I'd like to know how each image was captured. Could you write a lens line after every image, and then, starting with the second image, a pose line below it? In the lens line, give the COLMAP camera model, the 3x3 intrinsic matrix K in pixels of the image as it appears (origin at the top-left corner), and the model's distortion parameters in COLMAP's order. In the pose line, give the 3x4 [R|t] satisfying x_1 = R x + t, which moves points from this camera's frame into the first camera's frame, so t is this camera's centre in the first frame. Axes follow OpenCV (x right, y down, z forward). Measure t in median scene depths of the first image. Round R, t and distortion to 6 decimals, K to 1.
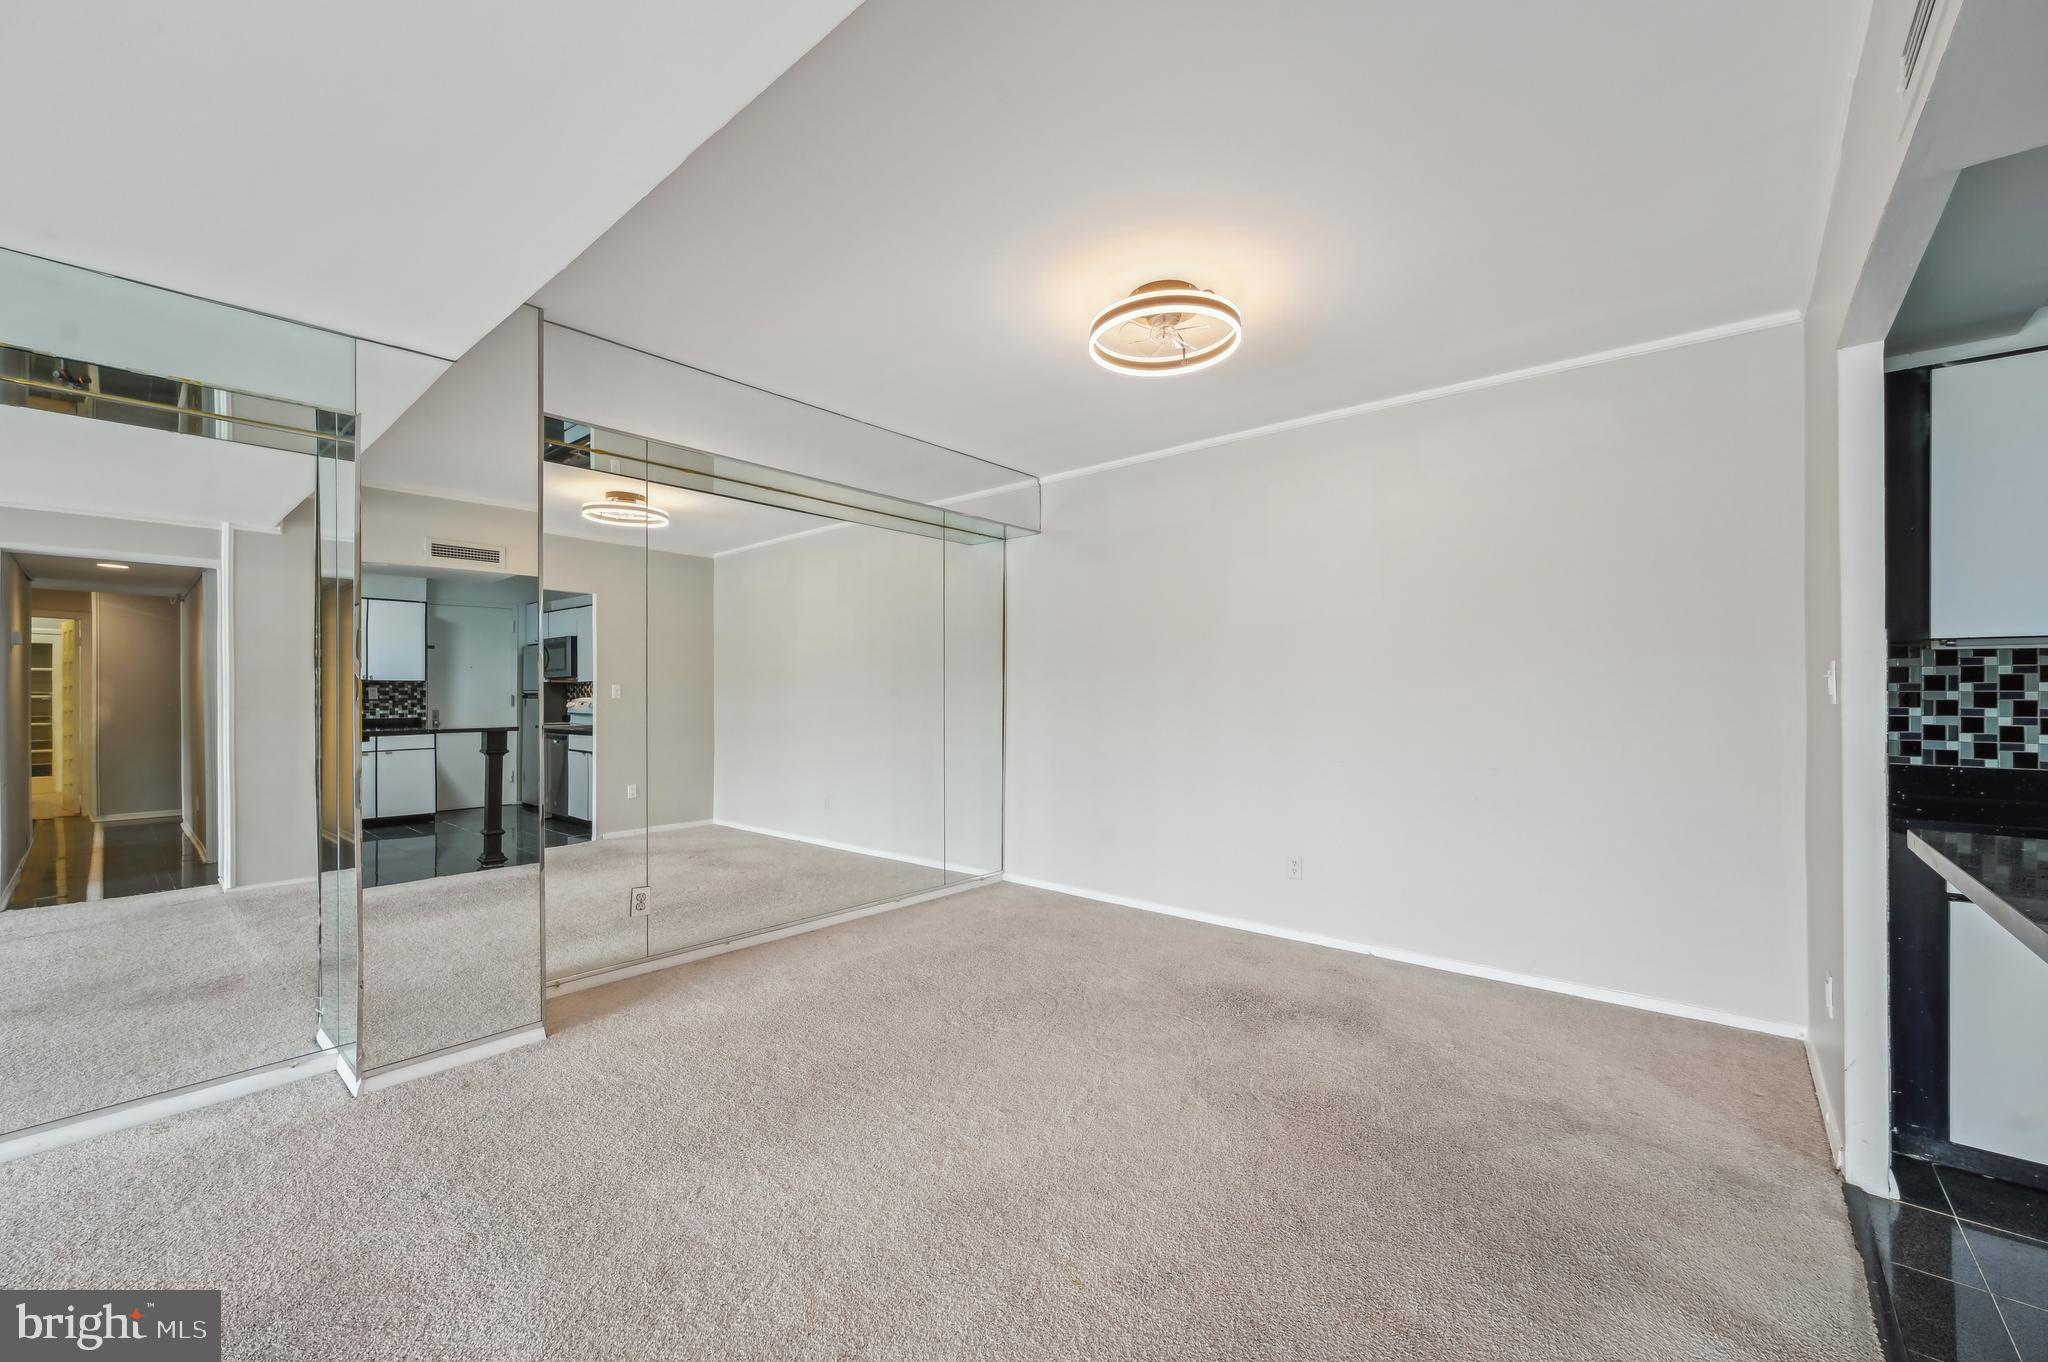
lens RADIAL K [[822.8, 0, 1020.8], [0, 822.8, 686.7], [0, 0, 1]] dist [-0.000626, -0.000004]
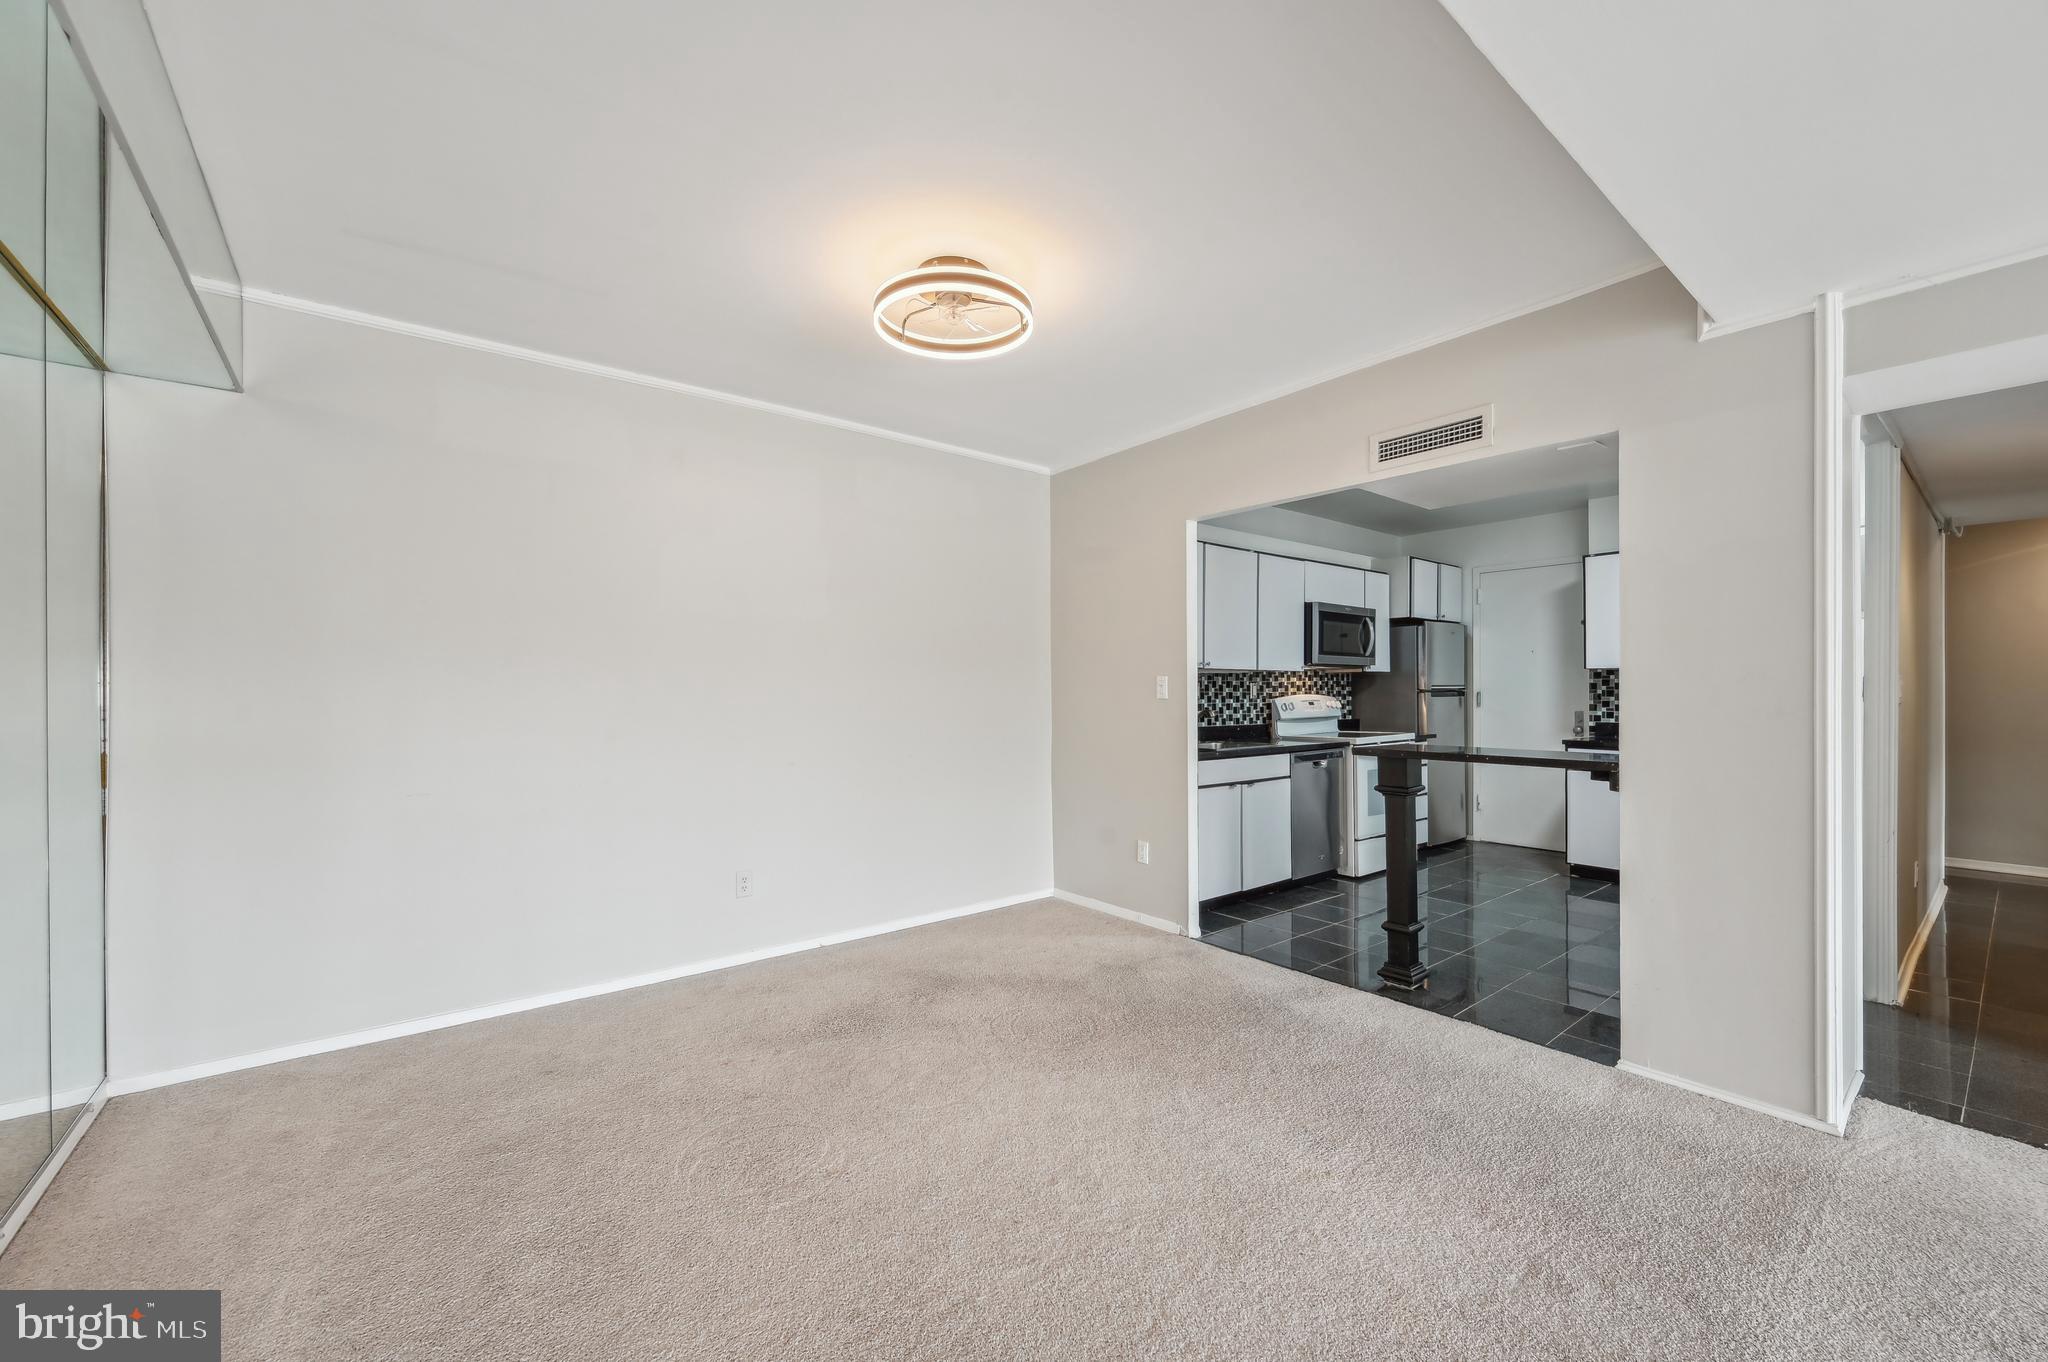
lens RADIAL K [[806.7, 0, 1032.6], [0, 806.7, 686.4], [0, 0, 1]] dist [-0.000504, 0.000039]
pose [[0.188442, -0.000006, 0.982084, -0.726276], [0.000895, 1.000000, -0.000166, -0.006208], [-0.982084, 0.000910, 0.188442, 0.732735]]
